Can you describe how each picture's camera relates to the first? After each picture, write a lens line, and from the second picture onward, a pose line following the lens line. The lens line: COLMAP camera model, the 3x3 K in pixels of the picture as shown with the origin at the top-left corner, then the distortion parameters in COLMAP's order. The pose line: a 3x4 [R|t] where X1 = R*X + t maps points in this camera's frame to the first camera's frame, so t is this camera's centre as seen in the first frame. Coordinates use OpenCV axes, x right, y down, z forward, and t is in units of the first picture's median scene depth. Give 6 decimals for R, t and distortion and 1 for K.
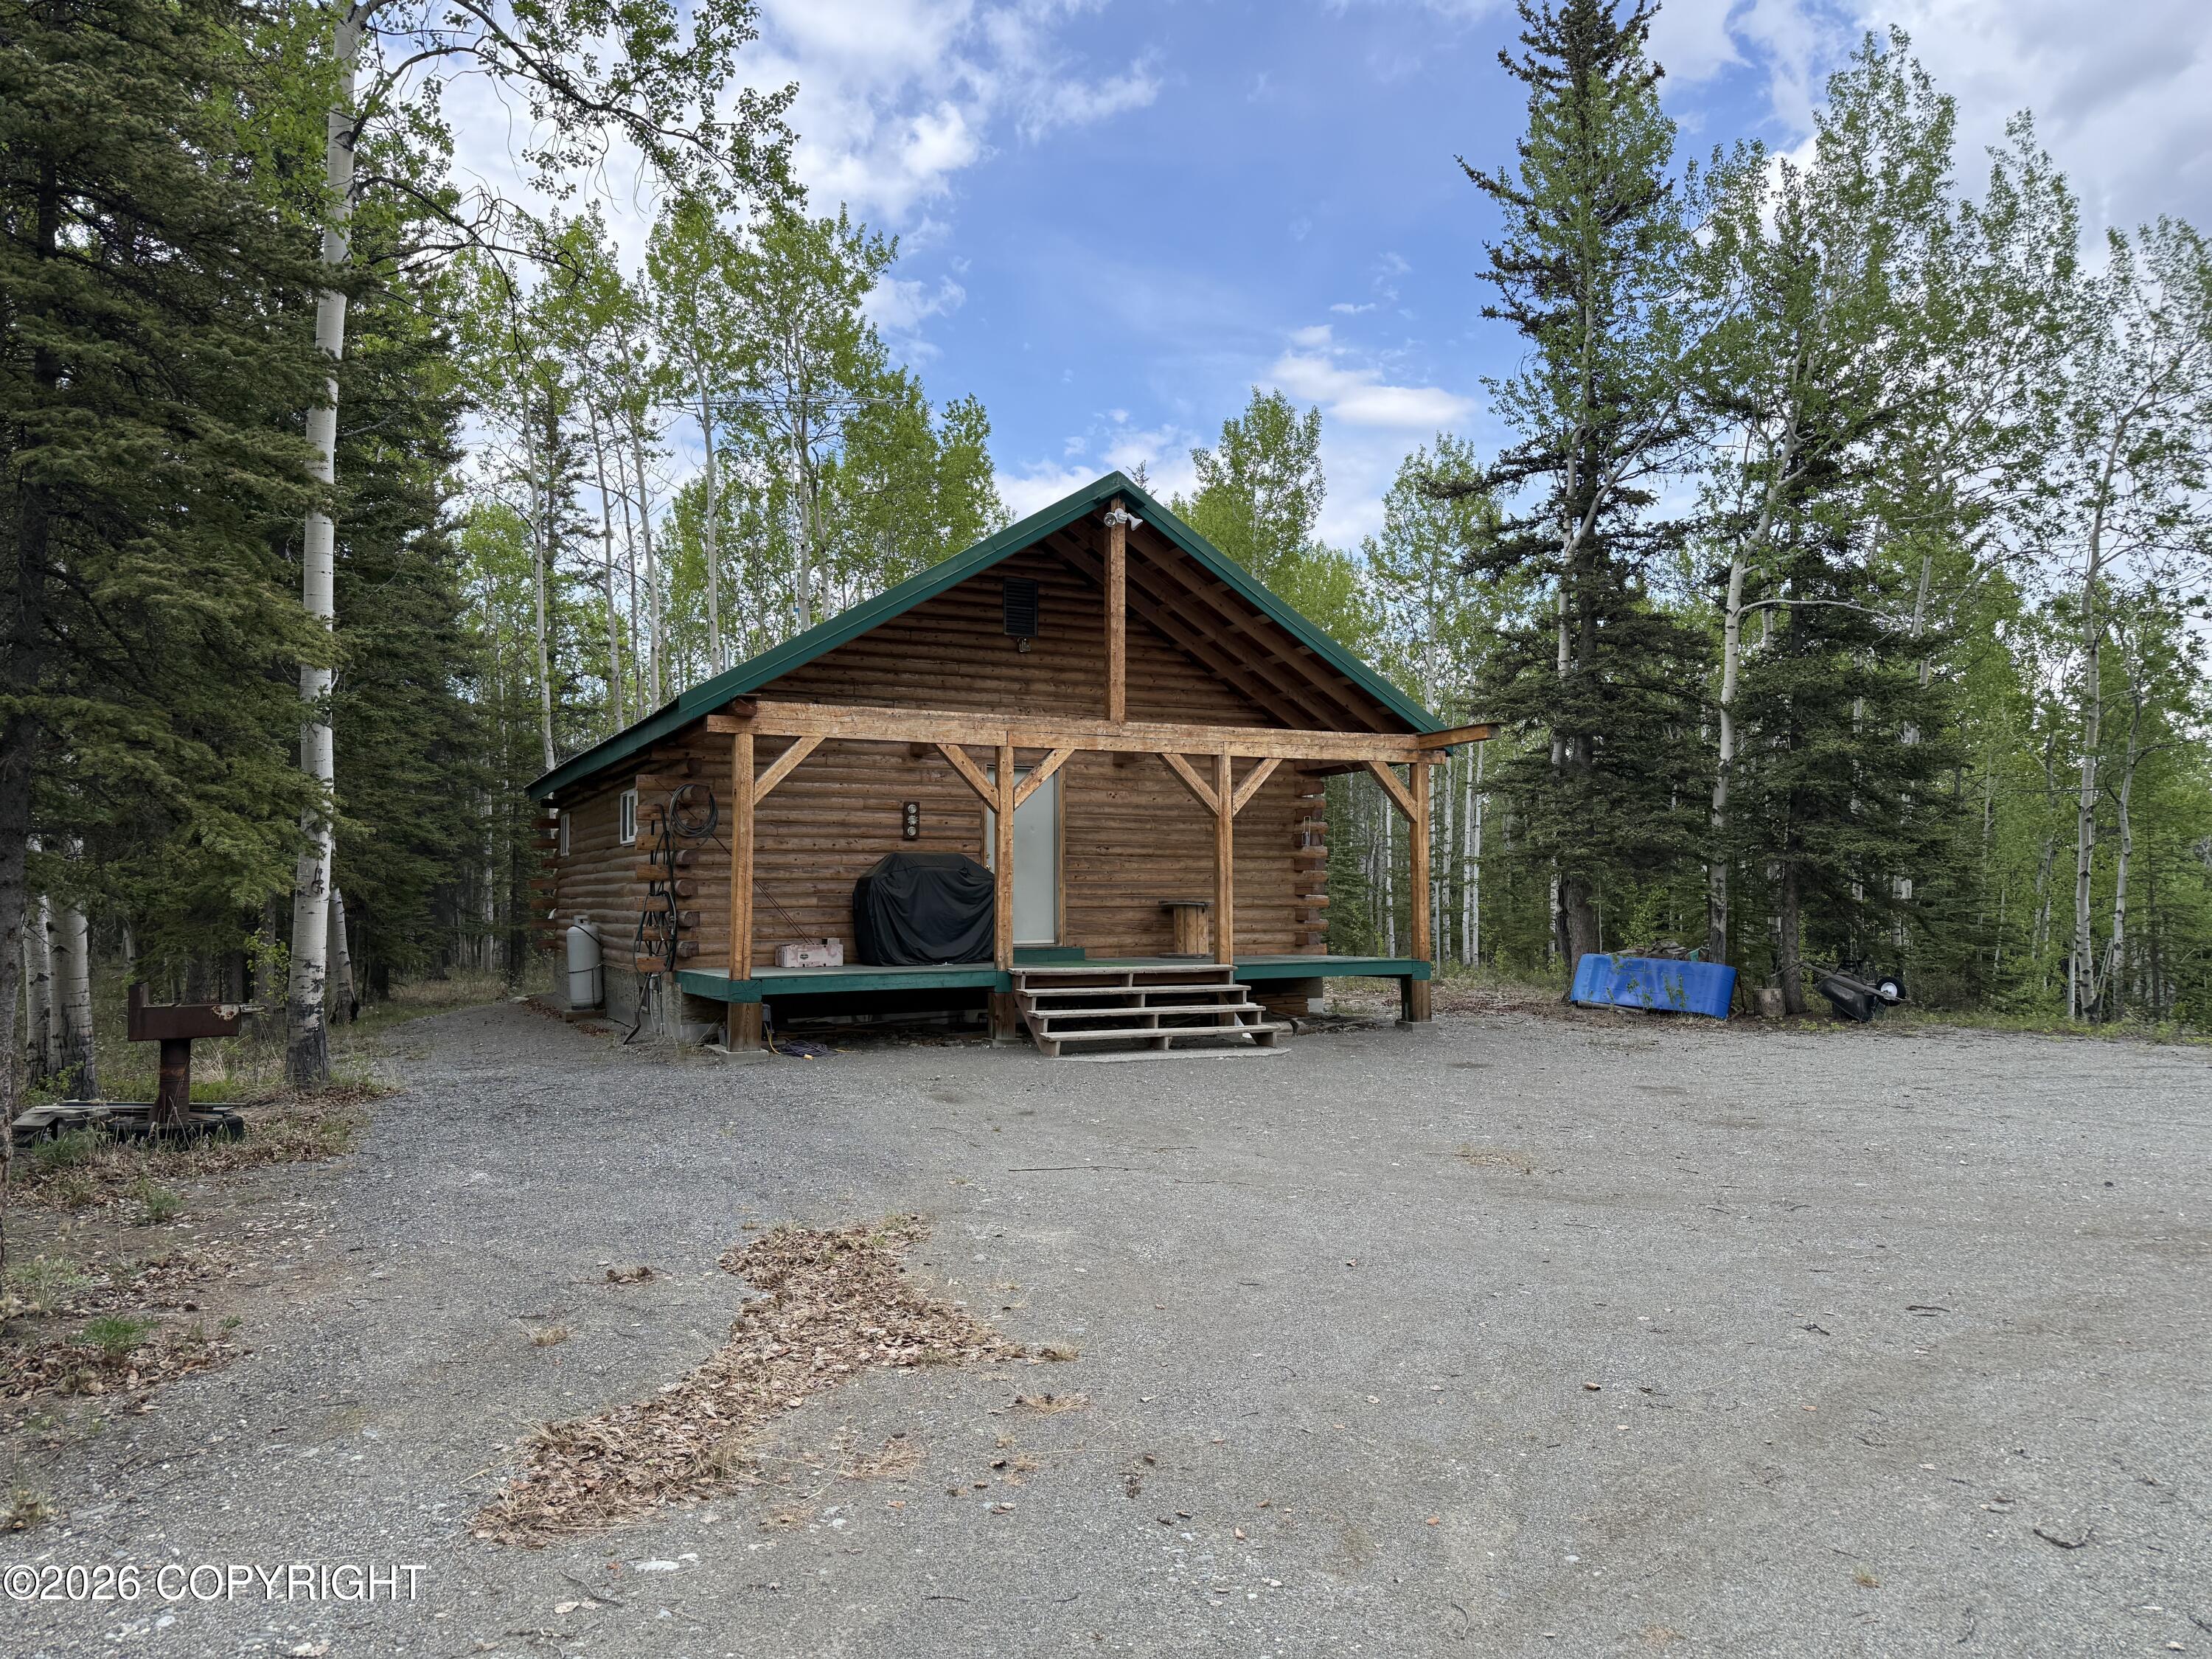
lens RADIAL K [[1581.9, 0, 1106.0], [0, 1581.9, 829.5], [0, 0, 1]] dist [0.061150, -0.057104]
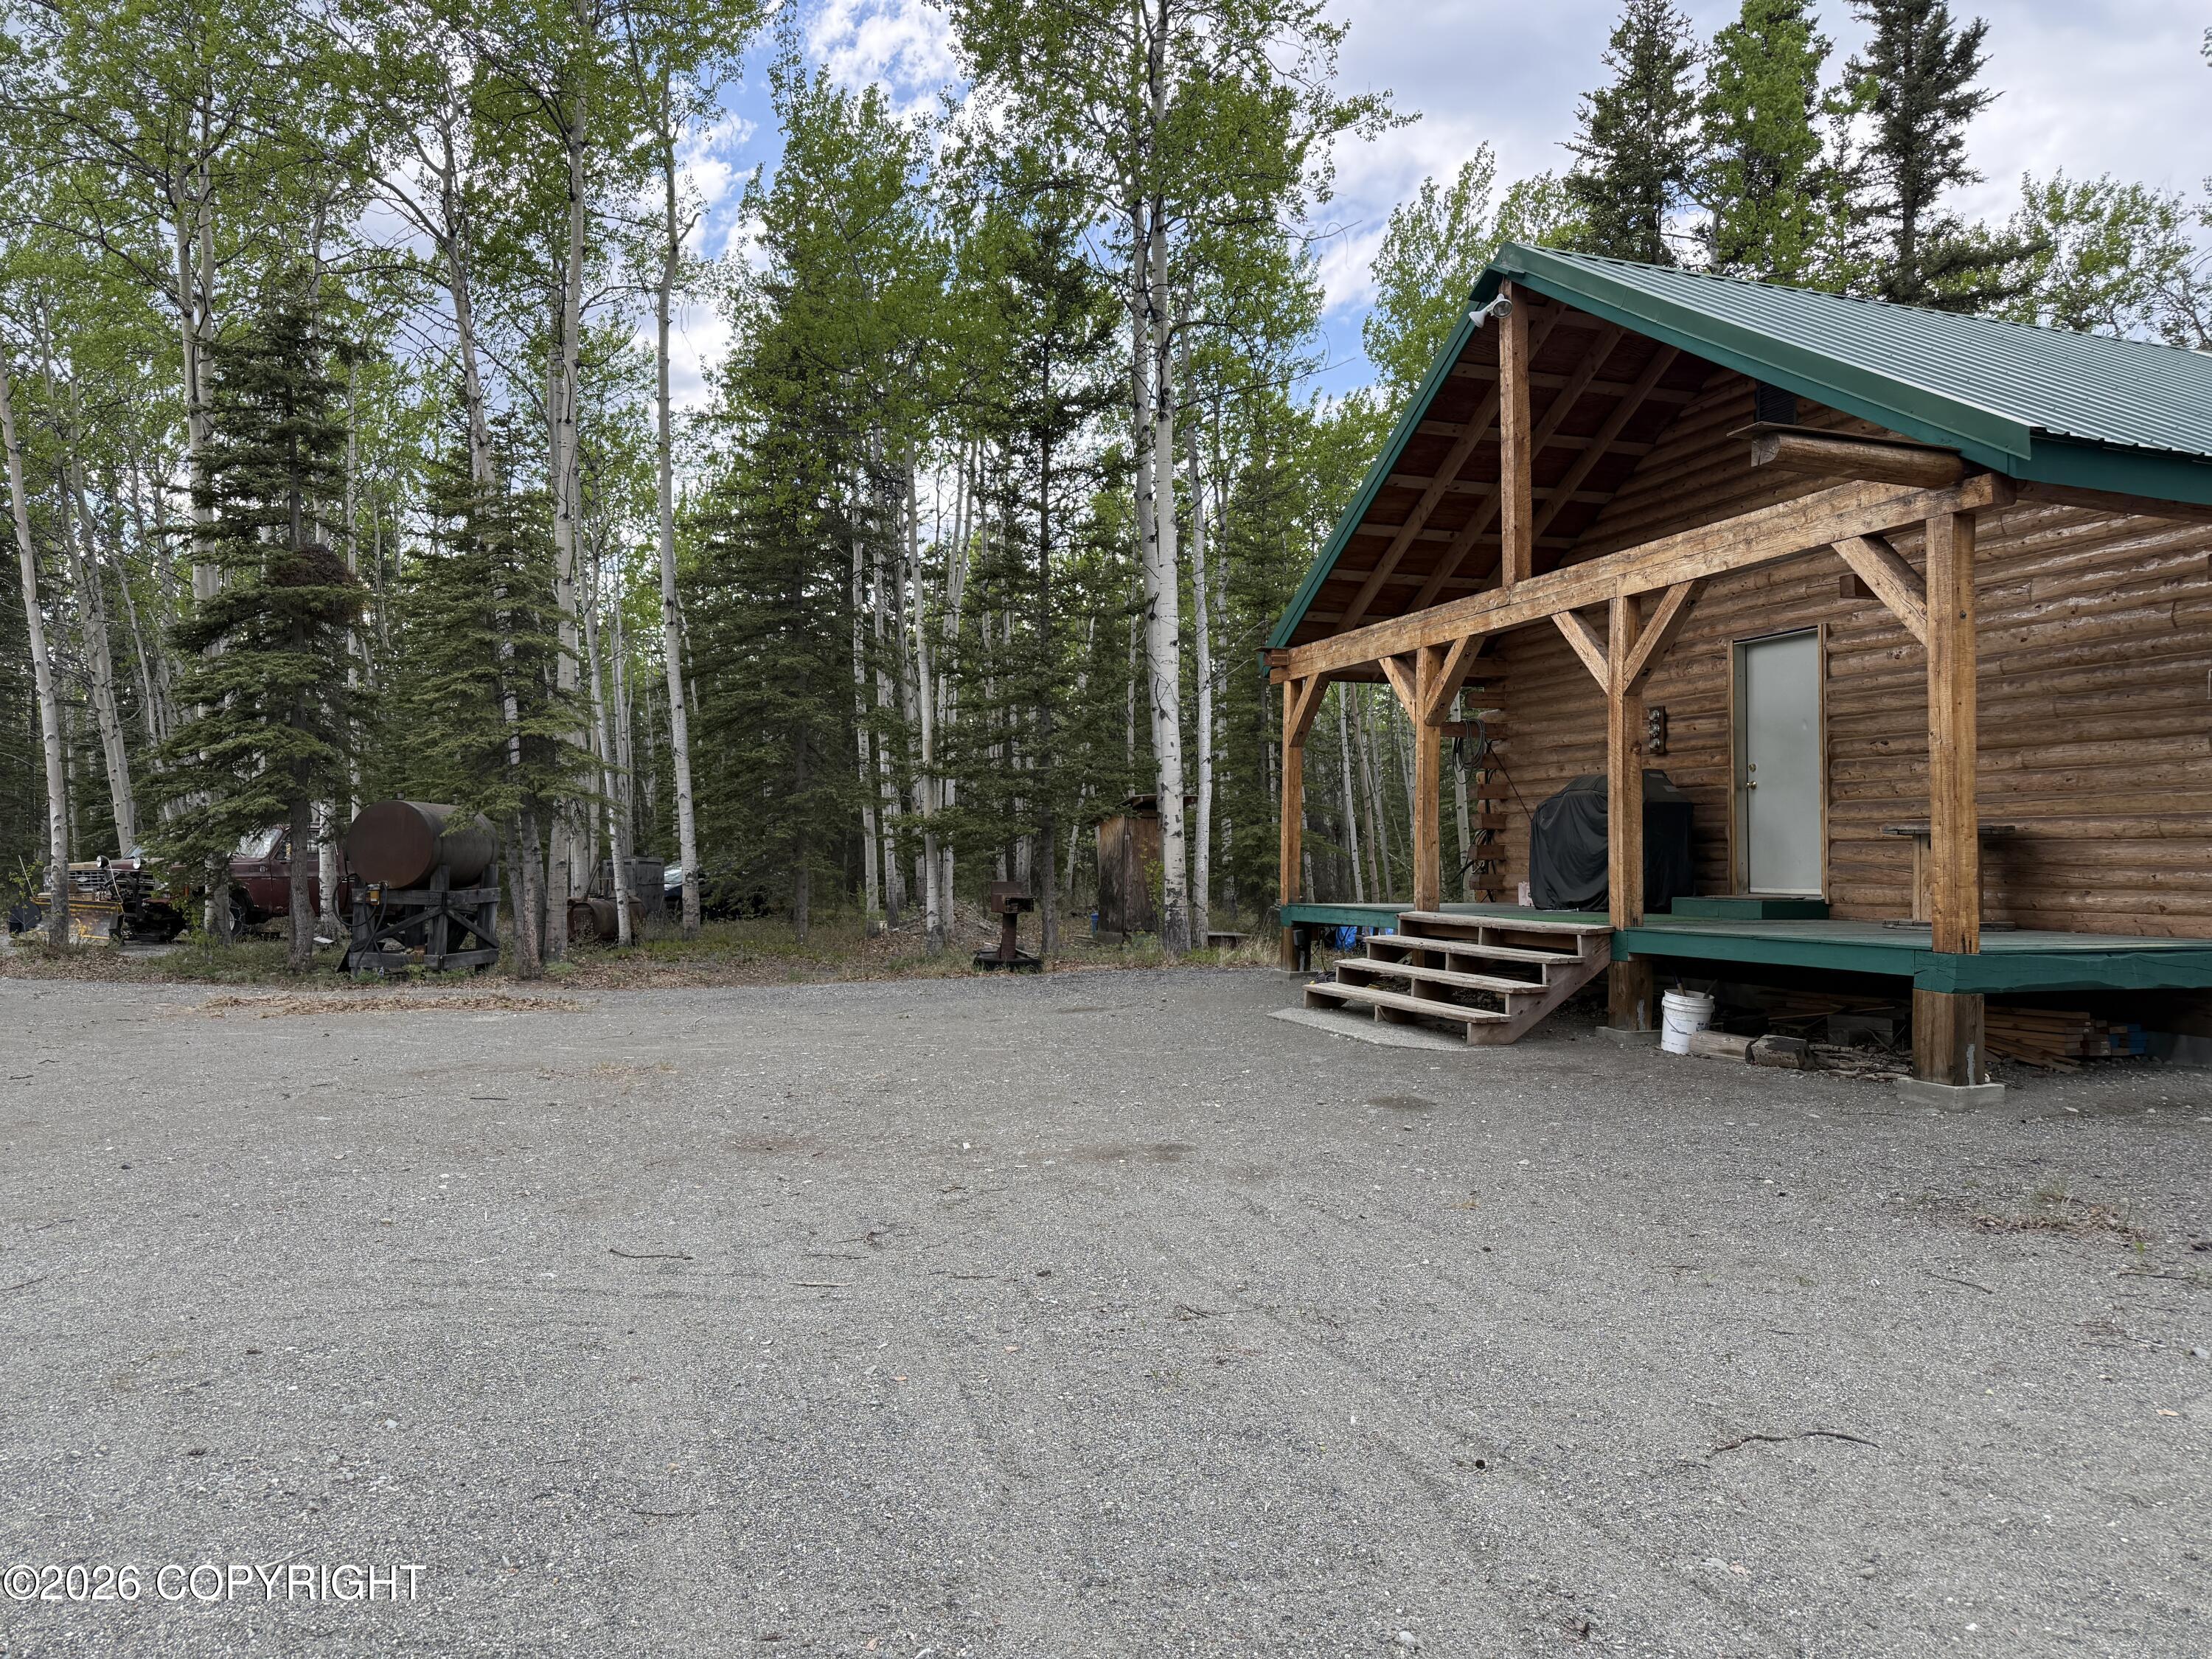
lens RADIAL K [[1581.9, 0, 1106.0], [0, 1581.9, 829.5], [0, 0, 1]] dist [0.061150, -0.057104]
pose [[-0.109918, -0.028962, -0.993519, 0.751188], [0.033244, 0.998909, -0.032797, 0.062491], [0.993385, -0.036634, -0.108836, 0.882349]]
